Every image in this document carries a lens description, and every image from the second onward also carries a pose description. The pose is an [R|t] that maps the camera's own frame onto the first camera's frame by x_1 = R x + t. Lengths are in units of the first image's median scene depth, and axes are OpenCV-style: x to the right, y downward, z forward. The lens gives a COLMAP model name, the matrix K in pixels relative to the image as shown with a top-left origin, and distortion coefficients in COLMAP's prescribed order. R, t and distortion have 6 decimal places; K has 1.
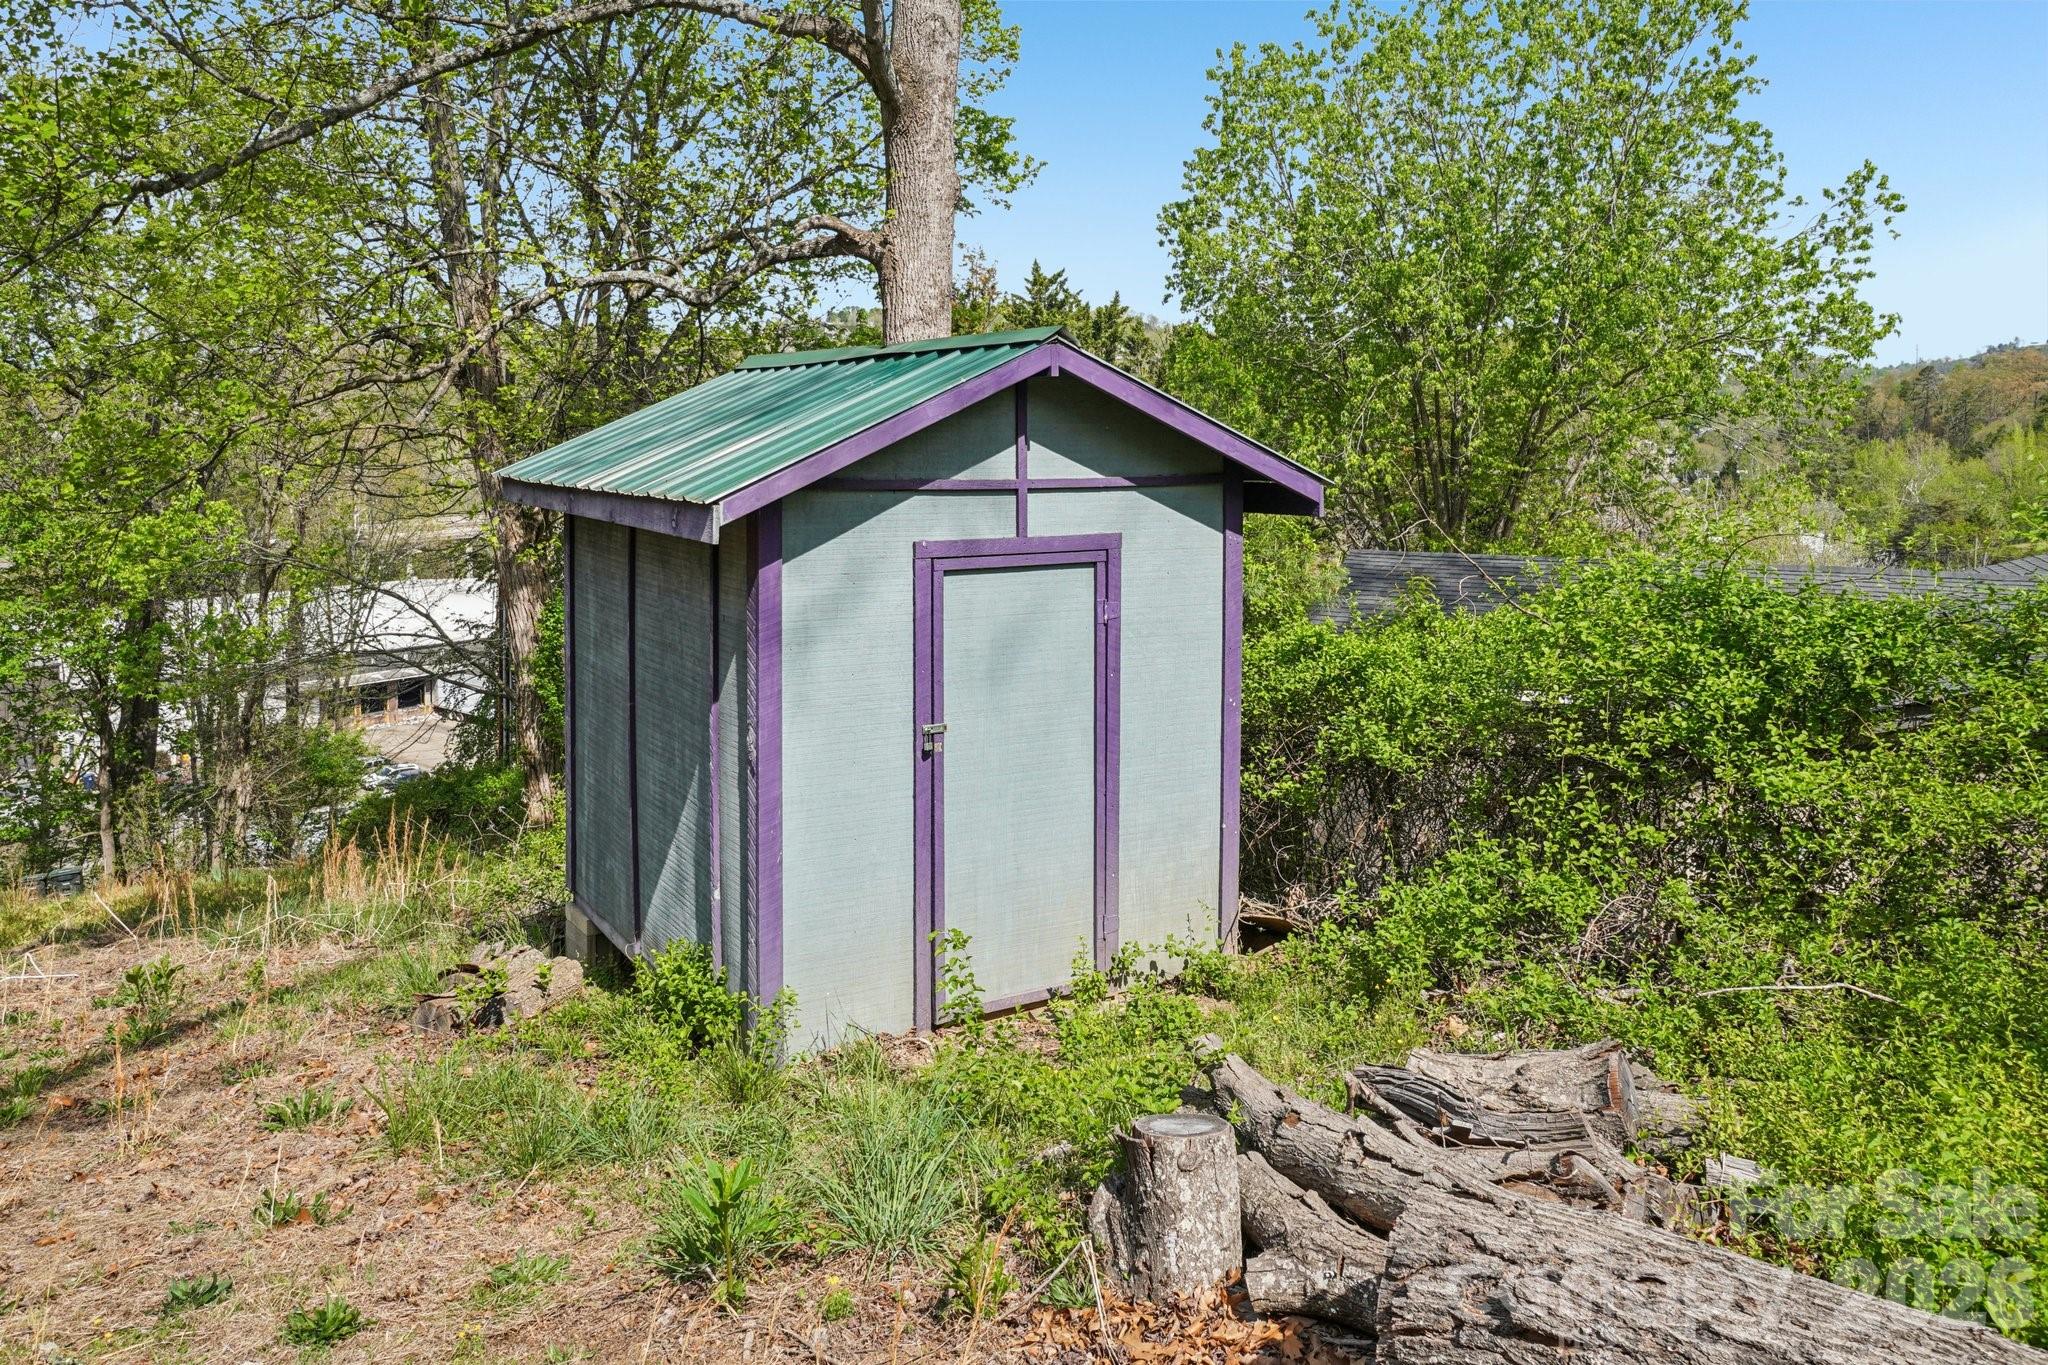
lens RADIAL K [[1609.3, 0, 1053.9], [0, 1609.3, 501.5], [0, 0, 1]] dist [0.054423, 0.007488]
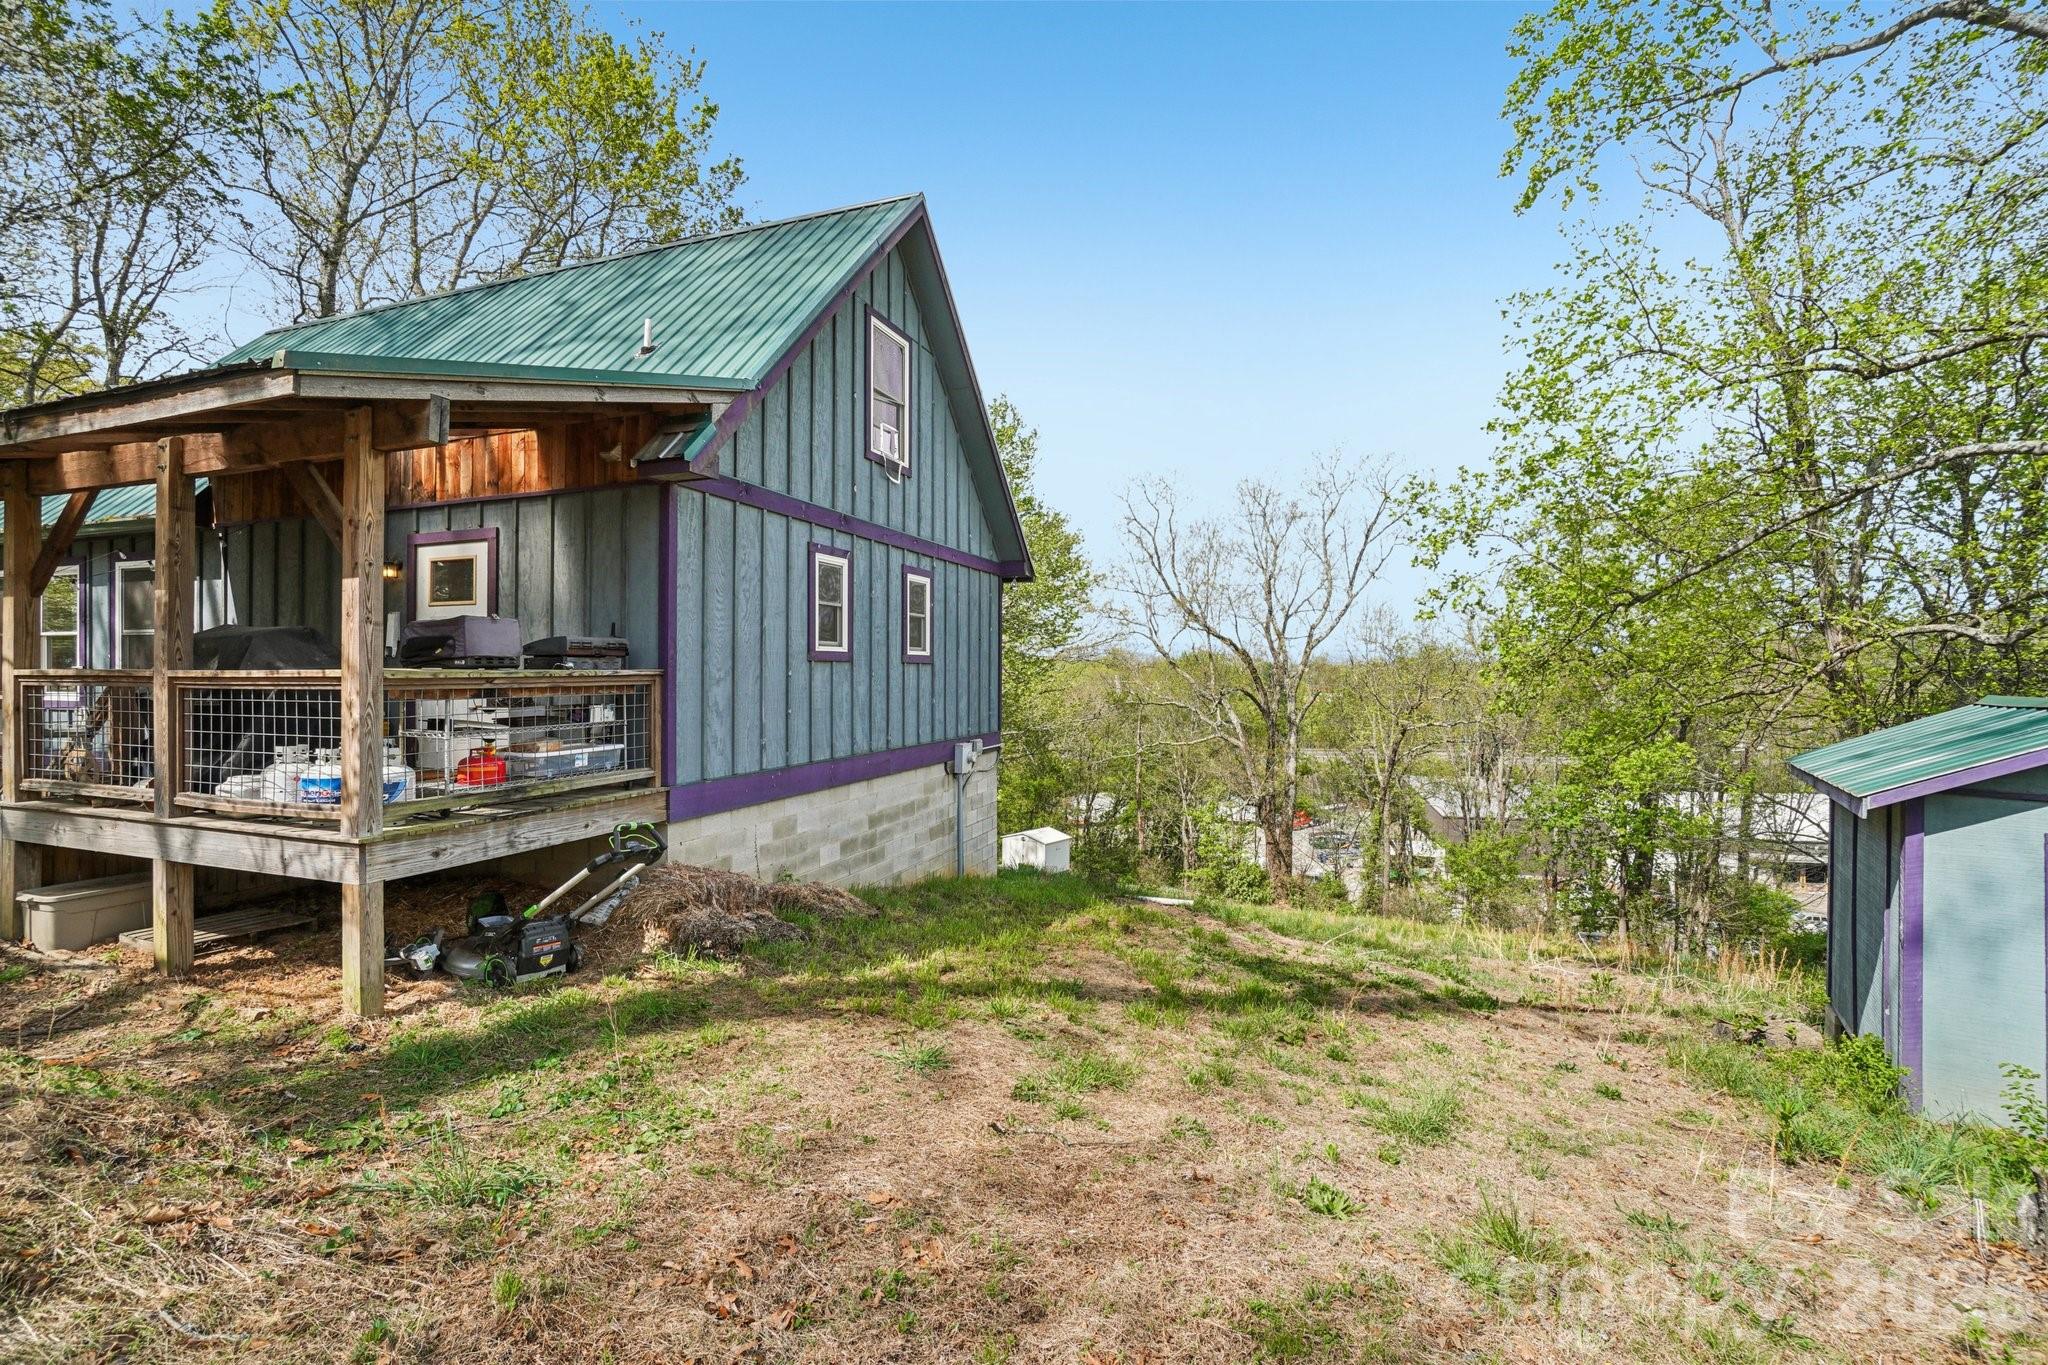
lens RADIAL K [[921.8, 0, 993.5], [0, 921.8, 672.5], [0, 0, 1]] dist [-0.031005, 0.005153]
pose [[0.411551, -0.001708, -0.911385, 0.254763], [-0.050137, 0.998442, -0.024511, -0.052537], [0.910006, 0.055781, 0.410824, -0.290048]]
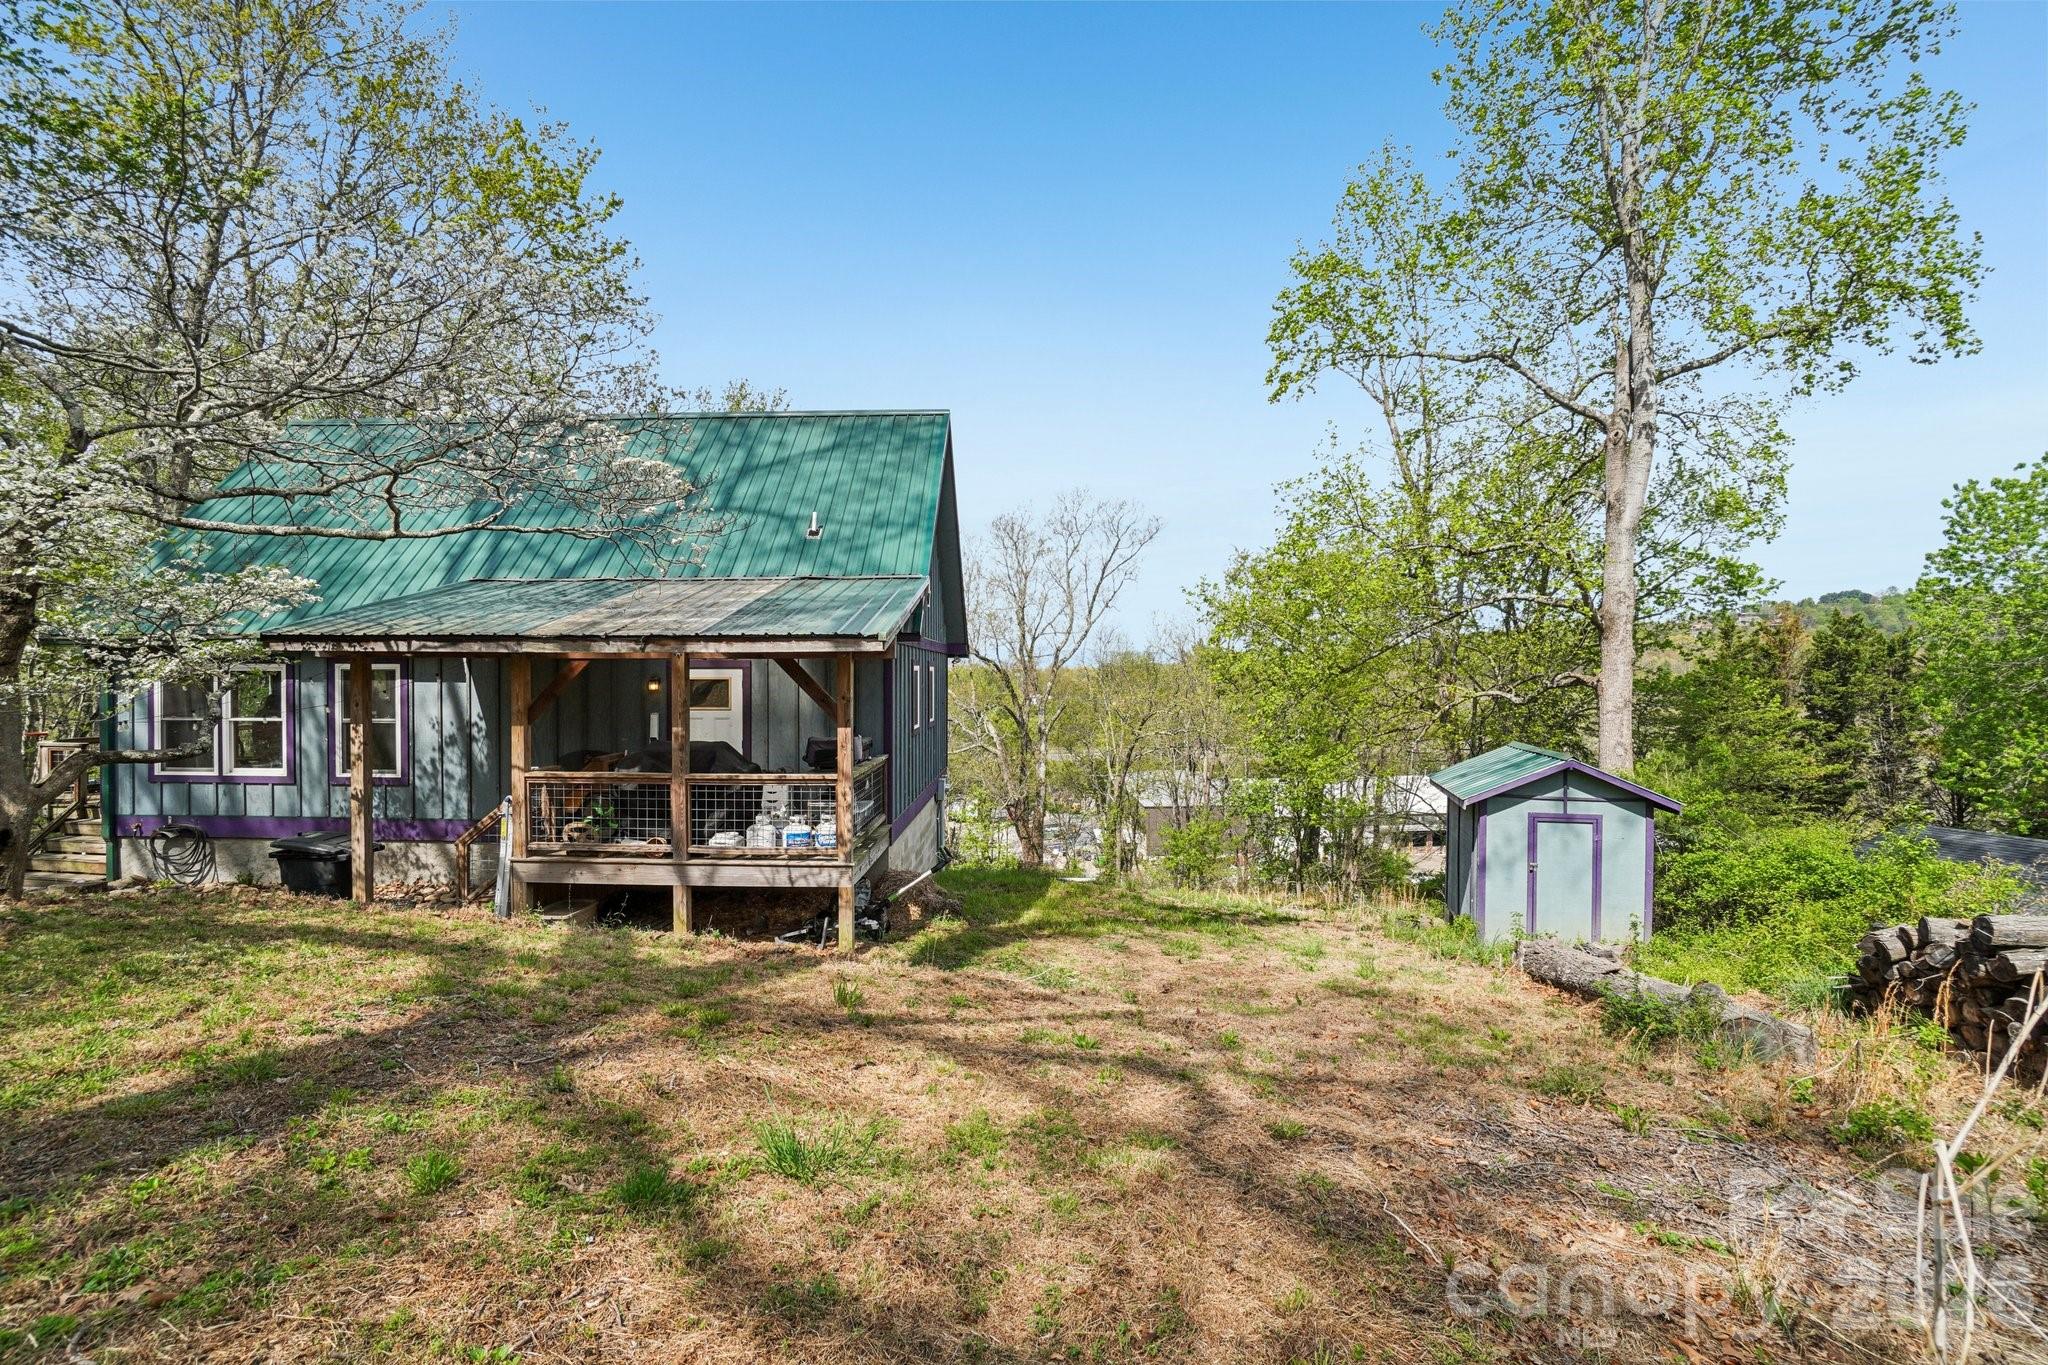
lens RADIAL K [[921.8, 0, 1014.6], [0, 921.8, 690.8], [0, 0, 1]] dist [-0.031005, 0.005153]
pose [[0.682987, 0.008551, -0.730381, 0.530241], [-0.036919, 0.999058, -0.022827, -0.136058], [0.729497, 0.042555, 0.682659, -1.074634]]
